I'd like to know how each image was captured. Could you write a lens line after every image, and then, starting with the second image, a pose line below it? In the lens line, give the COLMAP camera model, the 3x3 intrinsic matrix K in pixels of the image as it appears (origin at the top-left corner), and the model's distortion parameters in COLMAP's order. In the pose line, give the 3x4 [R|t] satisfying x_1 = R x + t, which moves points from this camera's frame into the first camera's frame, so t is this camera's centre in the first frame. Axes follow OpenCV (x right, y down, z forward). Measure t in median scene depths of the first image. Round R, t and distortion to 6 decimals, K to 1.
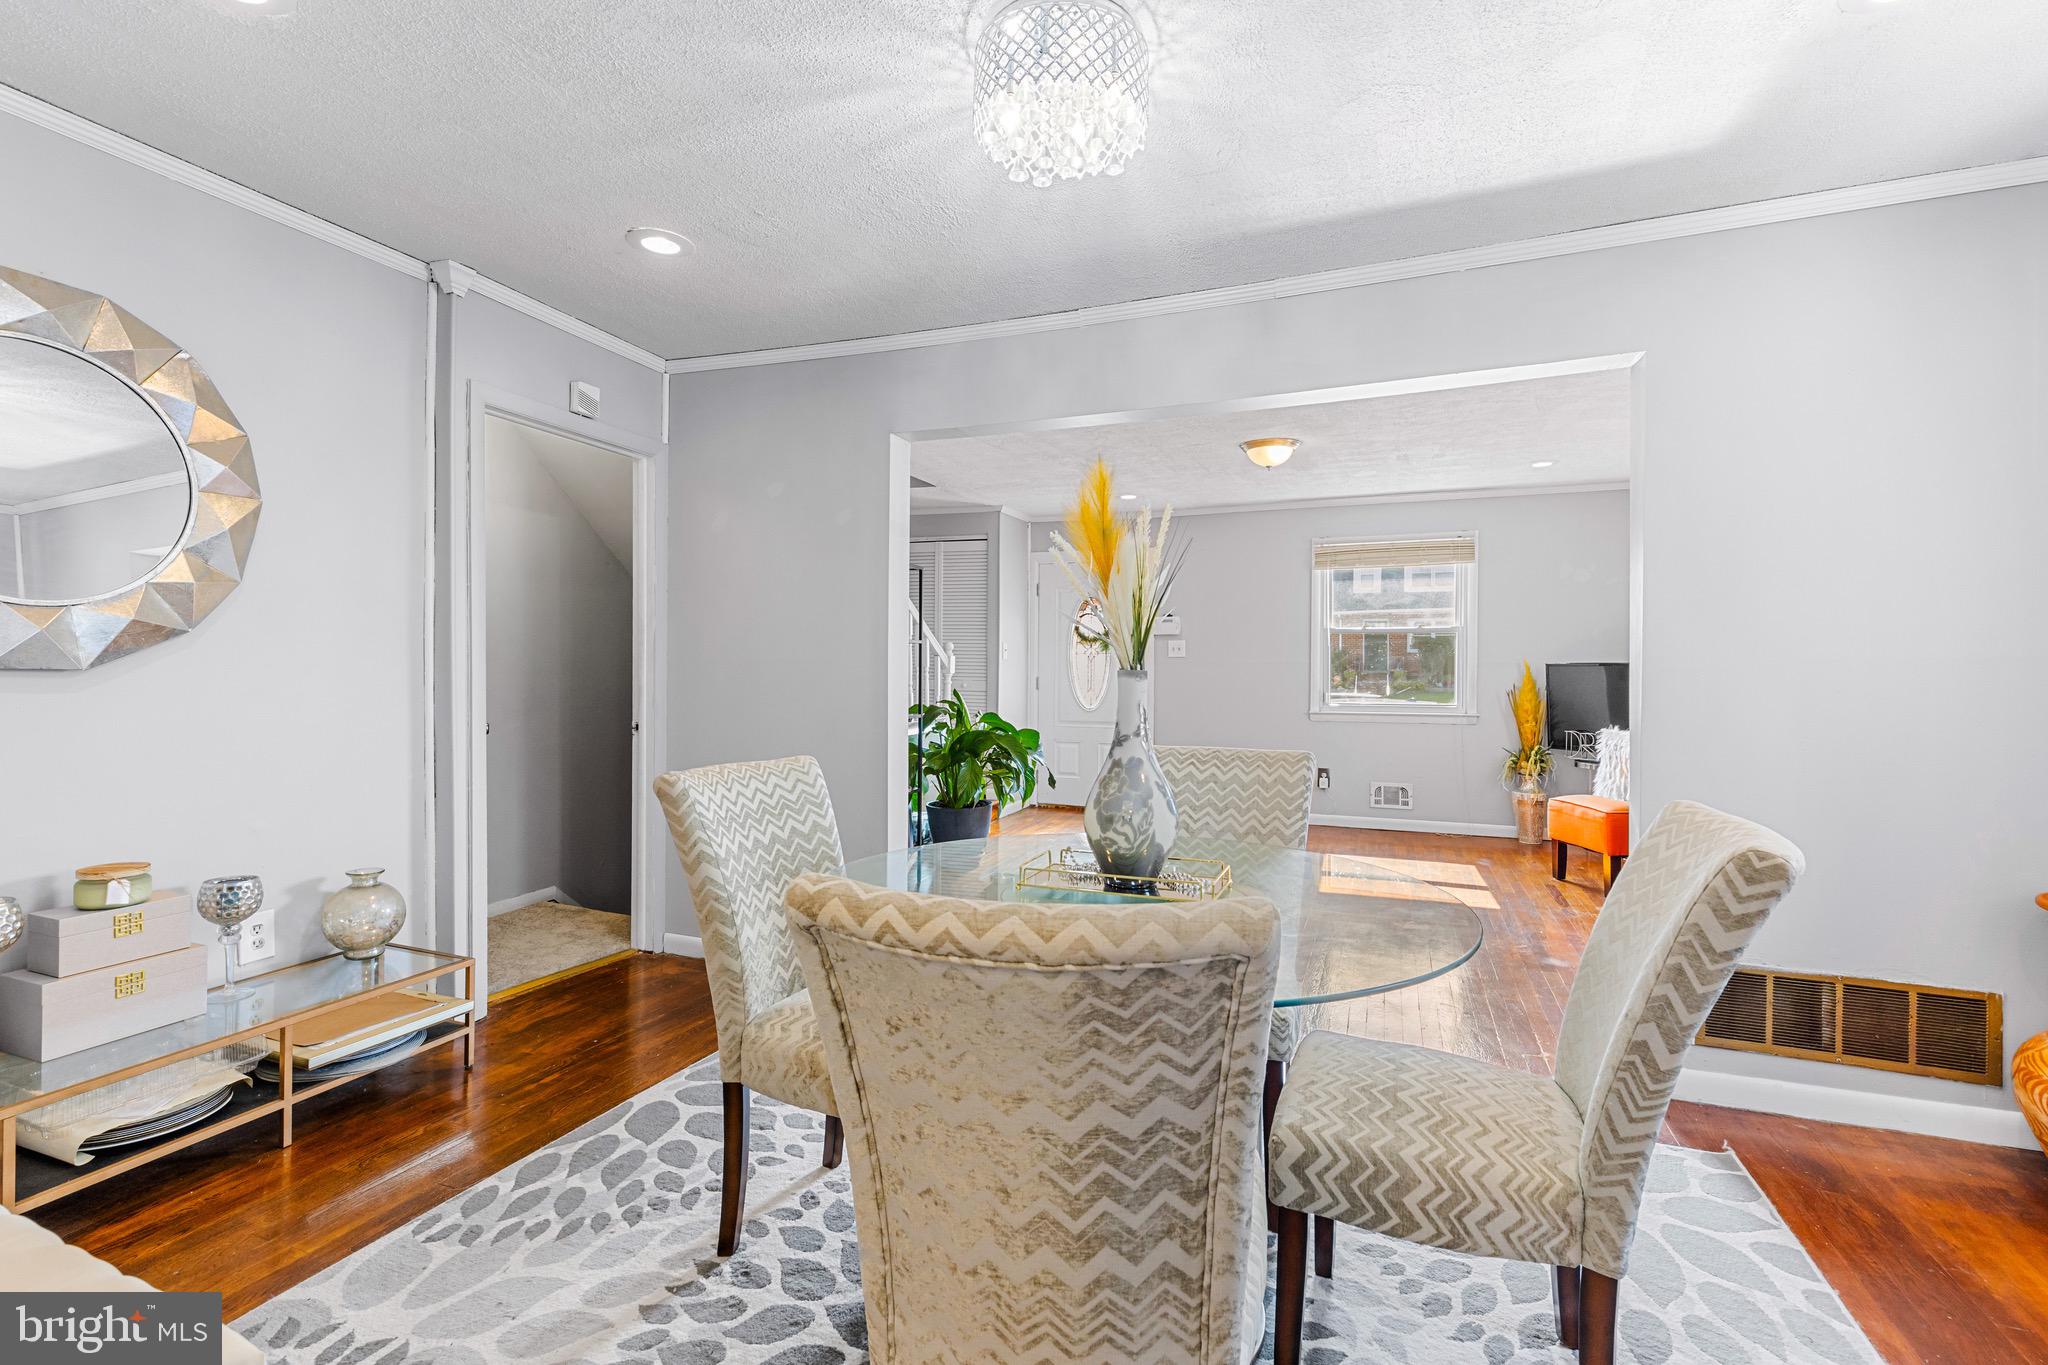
lens RADIAL K [[925.3, 0, 1016.1], [0, 925.3, 669.6], [0, 0, 1]] dist [0.001517, 0.000112]
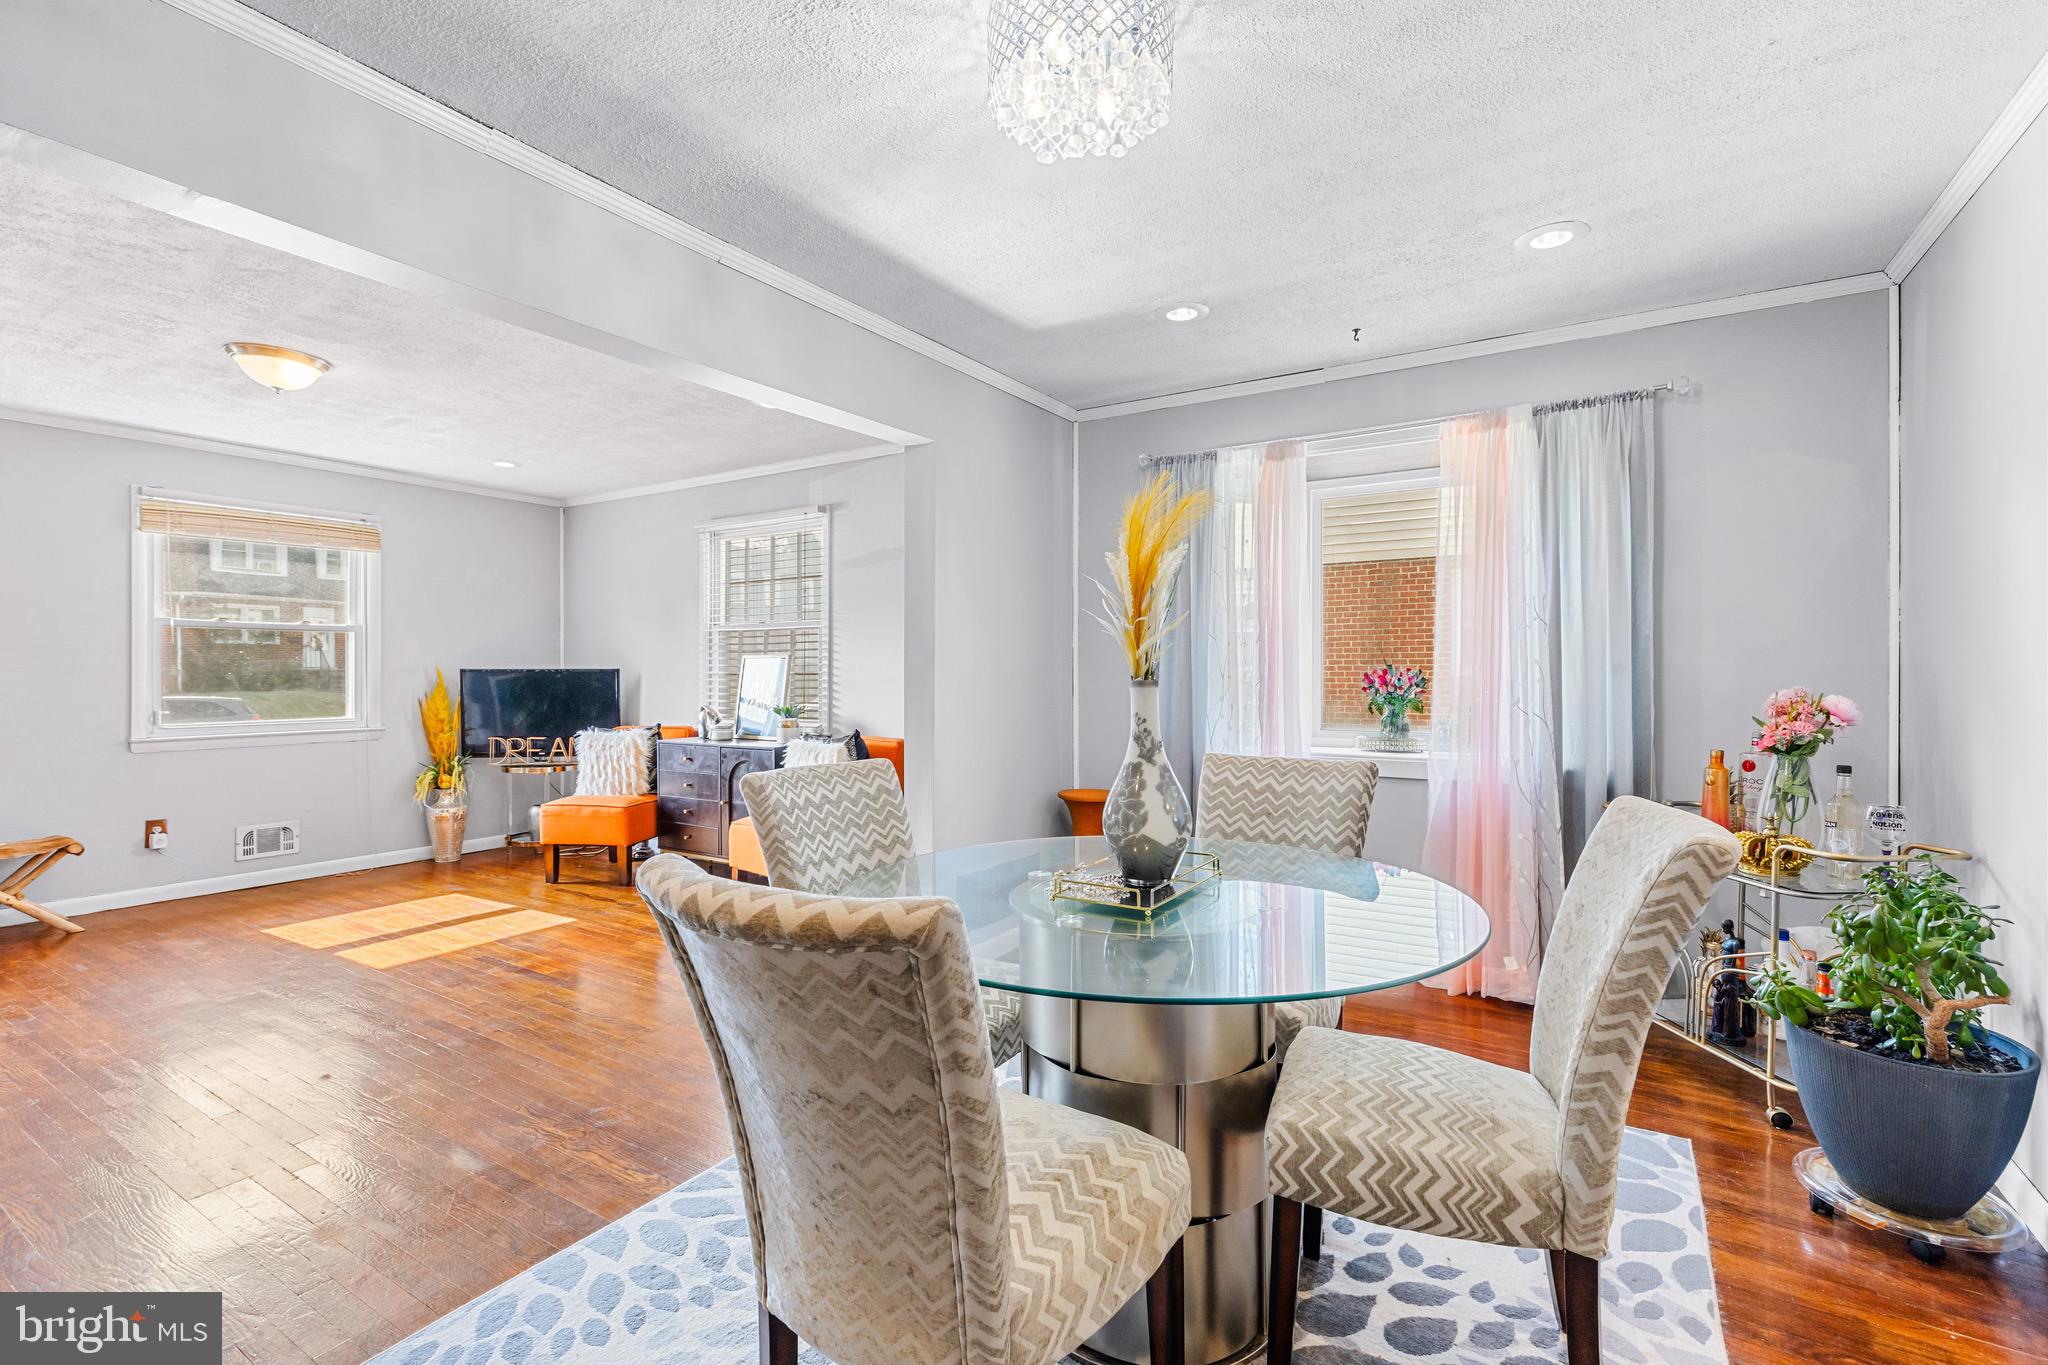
lens RADIAL K [[925.3, 0, 1020.9], [0, 925.3, 680.3], [0, 0, 1]] dist [0.001517, 0.000112]
pose [[0.174811, -0.012105, 0.984528, -0.259801], [0.004266, 0.999924, 0.011537, -0.003625], [-0.984593, 0.002183, 0.174850, 0.262051]]
